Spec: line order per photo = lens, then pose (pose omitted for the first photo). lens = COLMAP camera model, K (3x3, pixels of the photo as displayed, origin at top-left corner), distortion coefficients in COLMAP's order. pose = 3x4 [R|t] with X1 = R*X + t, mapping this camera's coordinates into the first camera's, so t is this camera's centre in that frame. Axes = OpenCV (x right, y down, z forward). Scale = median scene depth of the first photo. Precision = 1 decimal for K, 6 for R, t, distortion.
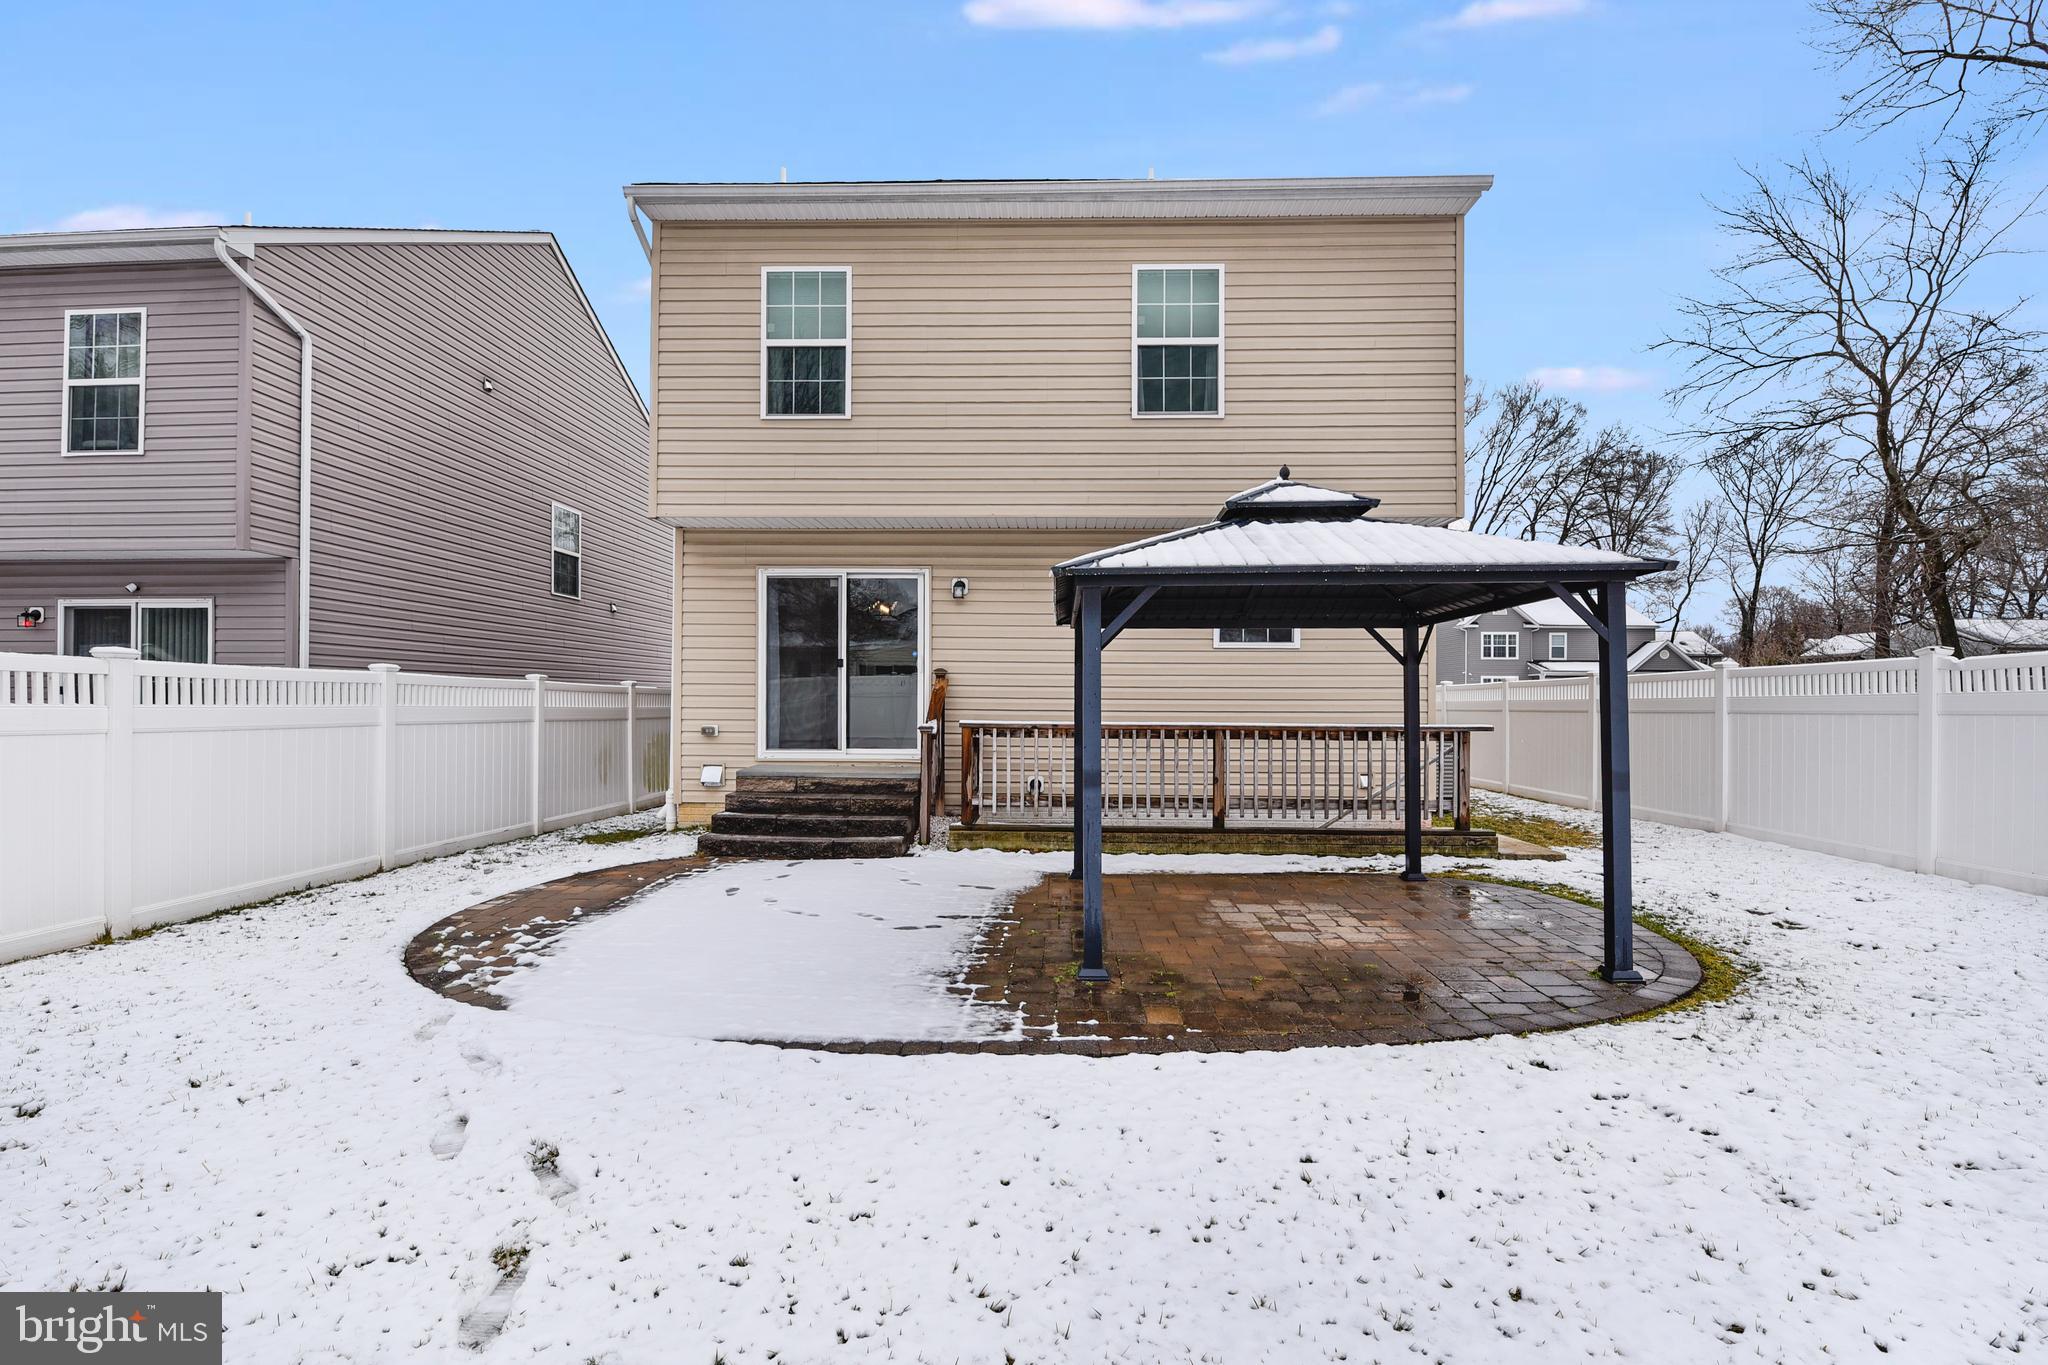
lens RADIAL K [[927.9, 0, 1037.3], [0, 927.9, 708.6], [0, 0, 1]] dist [-0.019994, -0.001572]
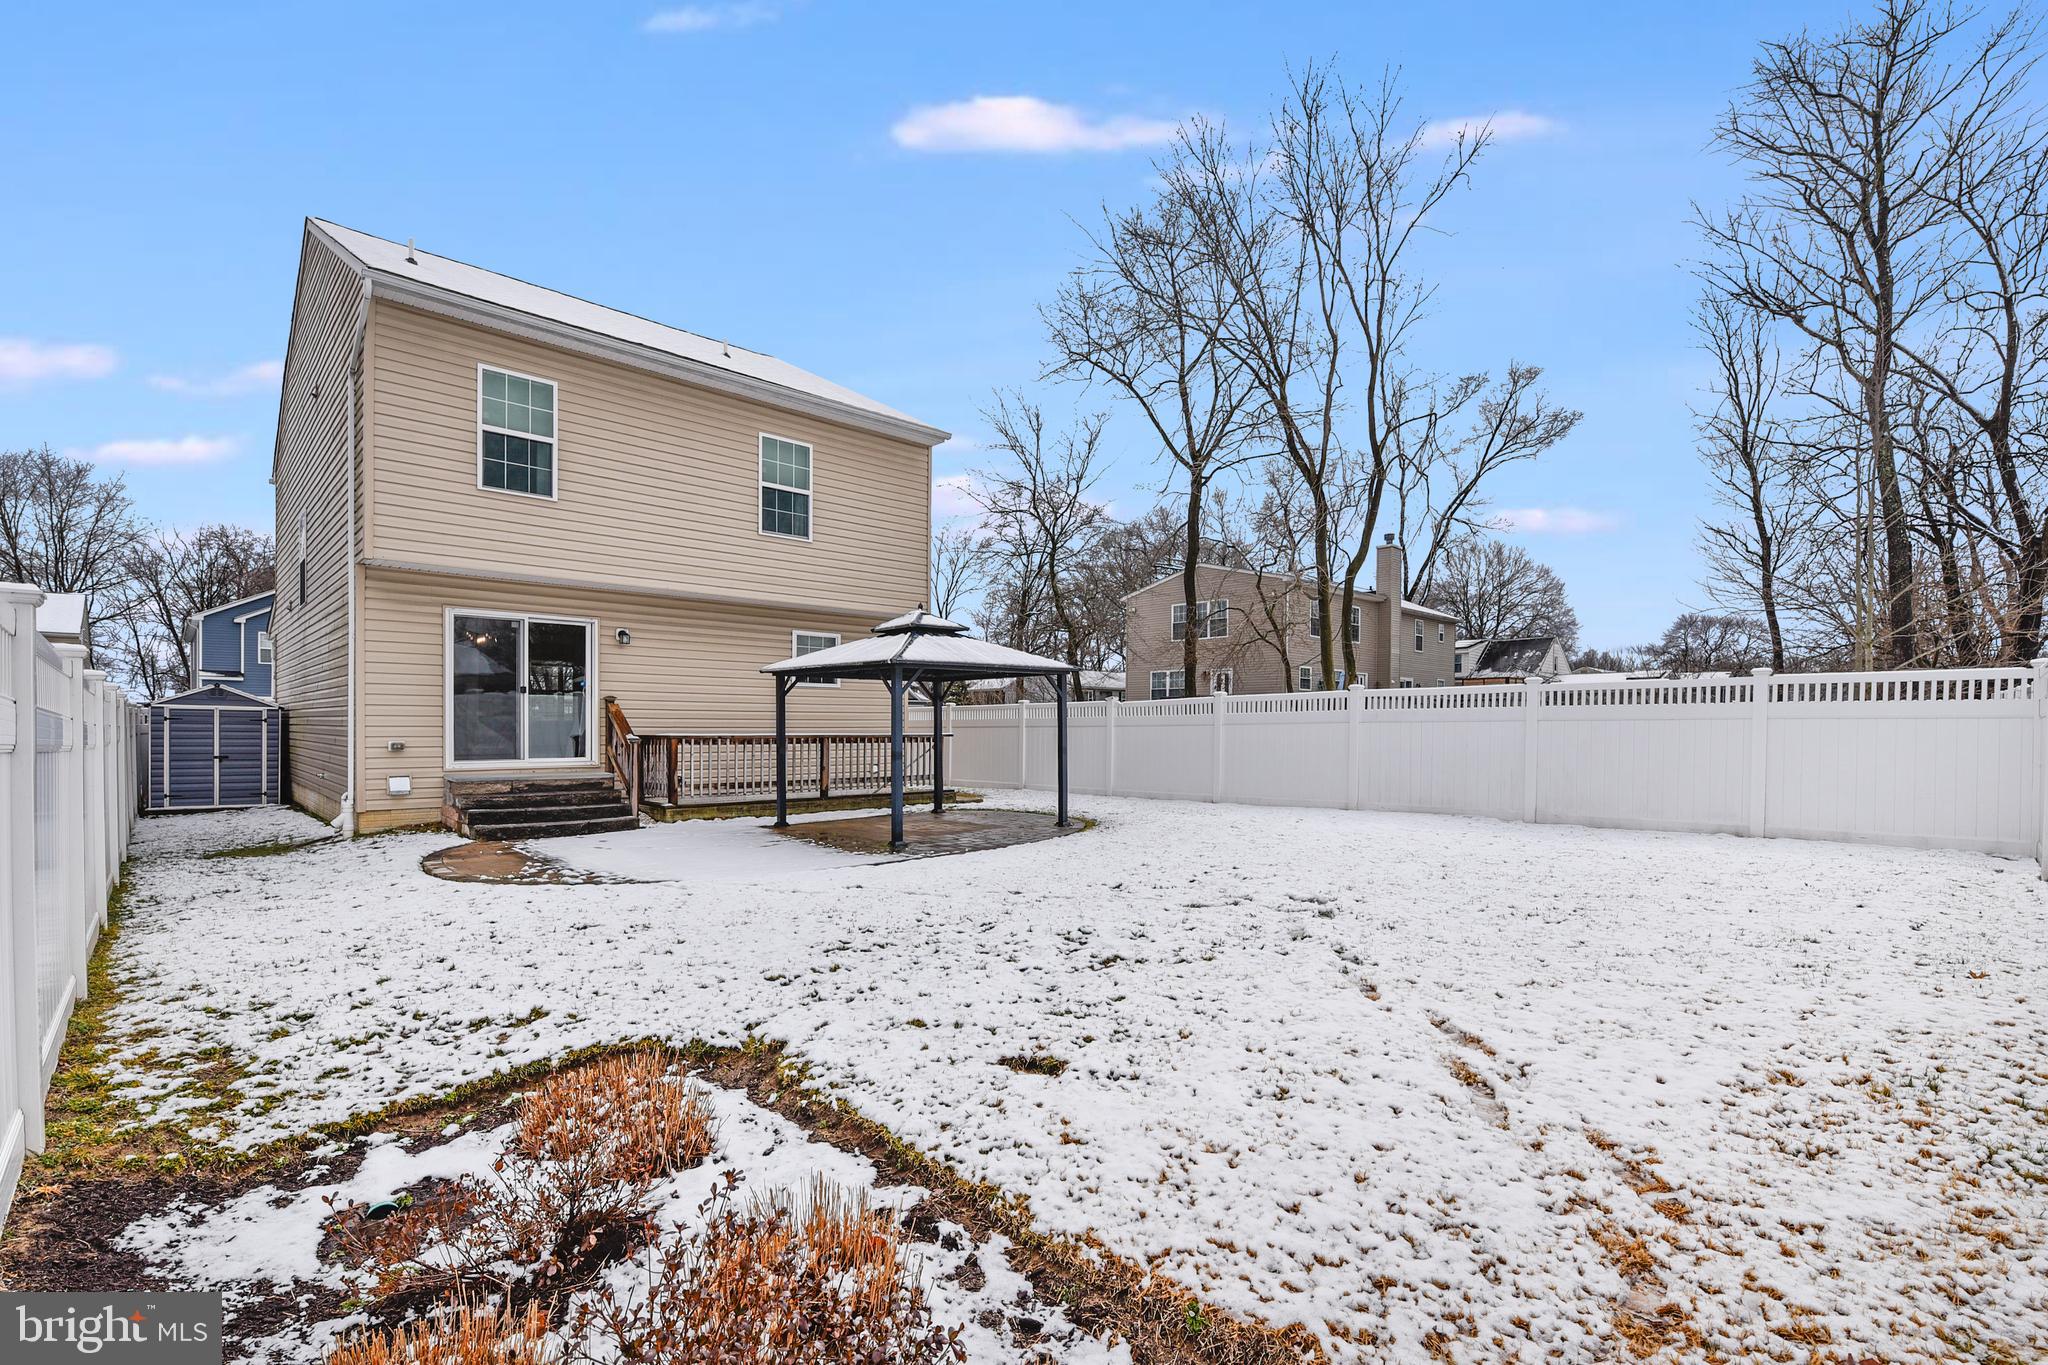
lens RADIAL K [[927.9, 0, 1064.6], [0, 927.9, 726.5], [0, 0, 1]] dist [-0.019994, -0.001572]
pose [[0.675196, -0.004475, 0.737624, -0.670370], [0.003627, 0.999990, 0.002746, 0.000001], [-0.737629, 0.000821, 0.675206, -0.389762]]
